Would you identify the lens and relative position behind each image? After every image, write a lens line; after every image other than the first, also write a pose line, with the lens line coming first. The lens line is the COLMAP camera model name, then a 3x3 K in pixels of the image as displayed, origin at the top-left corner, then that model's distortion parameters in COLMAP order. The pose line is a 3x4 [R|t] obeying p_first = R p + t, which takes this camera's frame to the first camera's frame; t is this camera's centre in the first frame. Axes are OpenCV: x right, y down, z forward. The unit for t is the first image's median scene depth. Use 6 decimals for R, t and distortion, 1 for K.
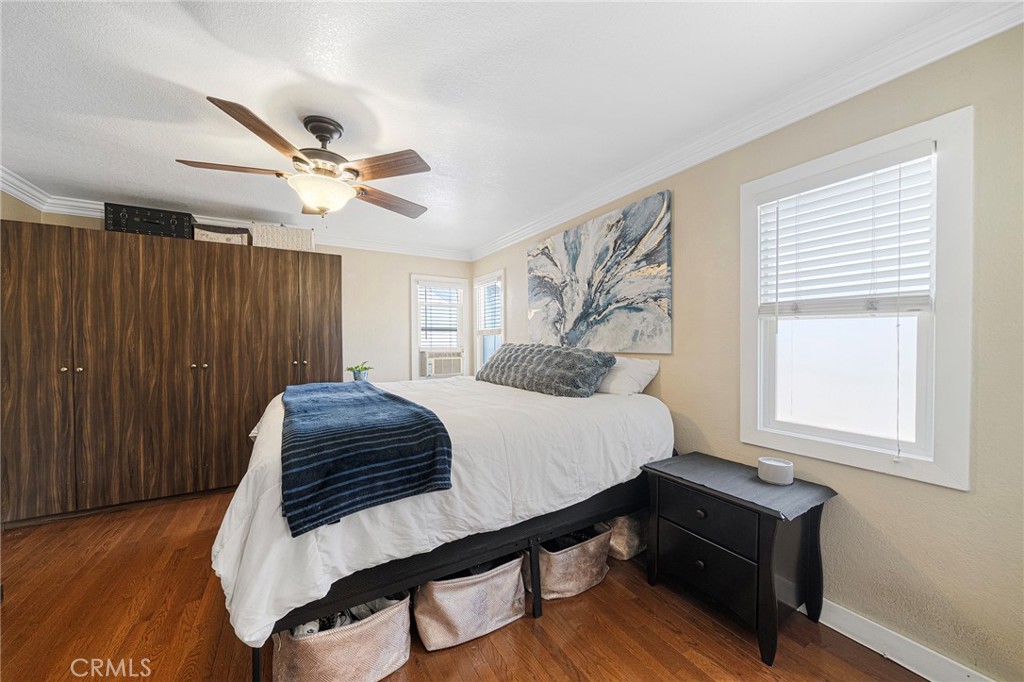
lens RADIAL K [[355.0, 0, 506.7], [0, 355.0, 344.4], [0, 0, 1]] dist [-0.001691, -0.000211]
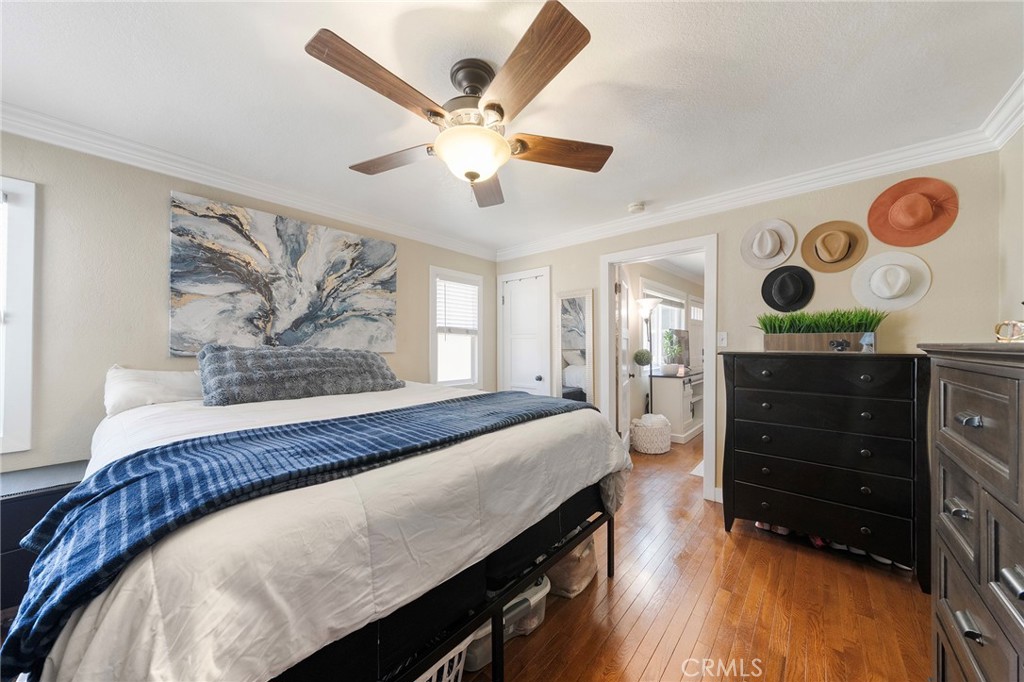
lens RADIAL K [[355.0, 0, 511.9], [0, 355.0, 343.4], [0, 0, 1]] dist [-0.001691, -0.000211]
pose [[-0.307099, 0.011900, 0.951603, -0.915282], [0.008475, 0.999916, -0.009769, 0.006133], [-0.951640, 0.005064, -0.307174, 0.799816]]
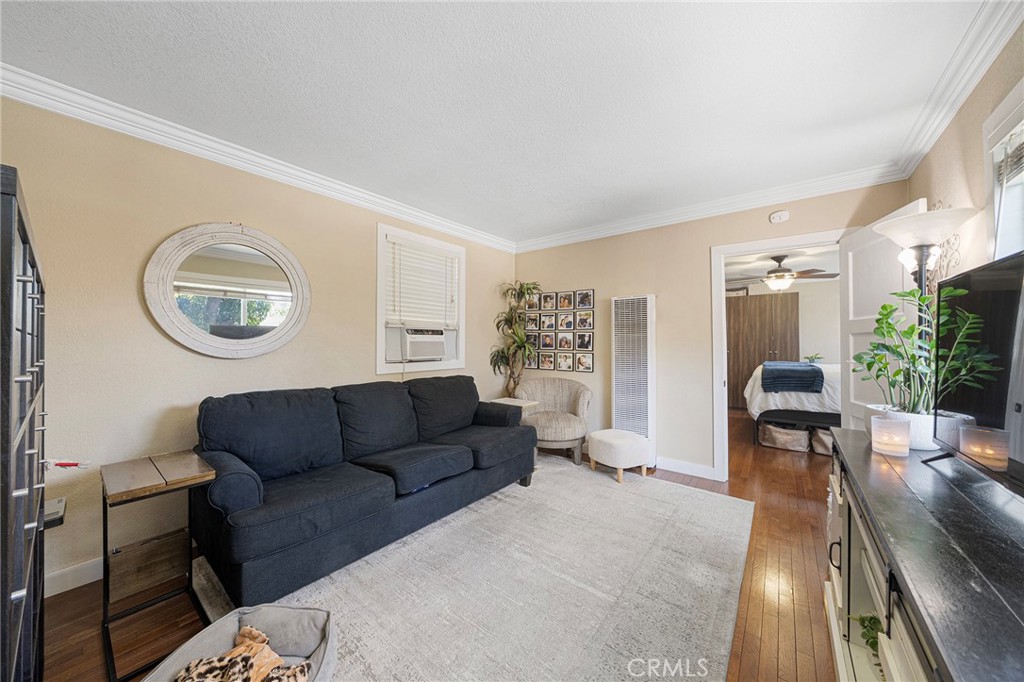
lens RADIAL K [[355.0, 0, 502.4], [0, 355.0, 338.6], [0, 0, 1]] dist [-0.001691, -0.000211]
pose [[0.358161, -0.000475, -0.933660, 1.060038], [-0.007854, 0.999963, -0.003522, -0.004882], [0.933627, 0.008594, 0.358144, -1.632077]]
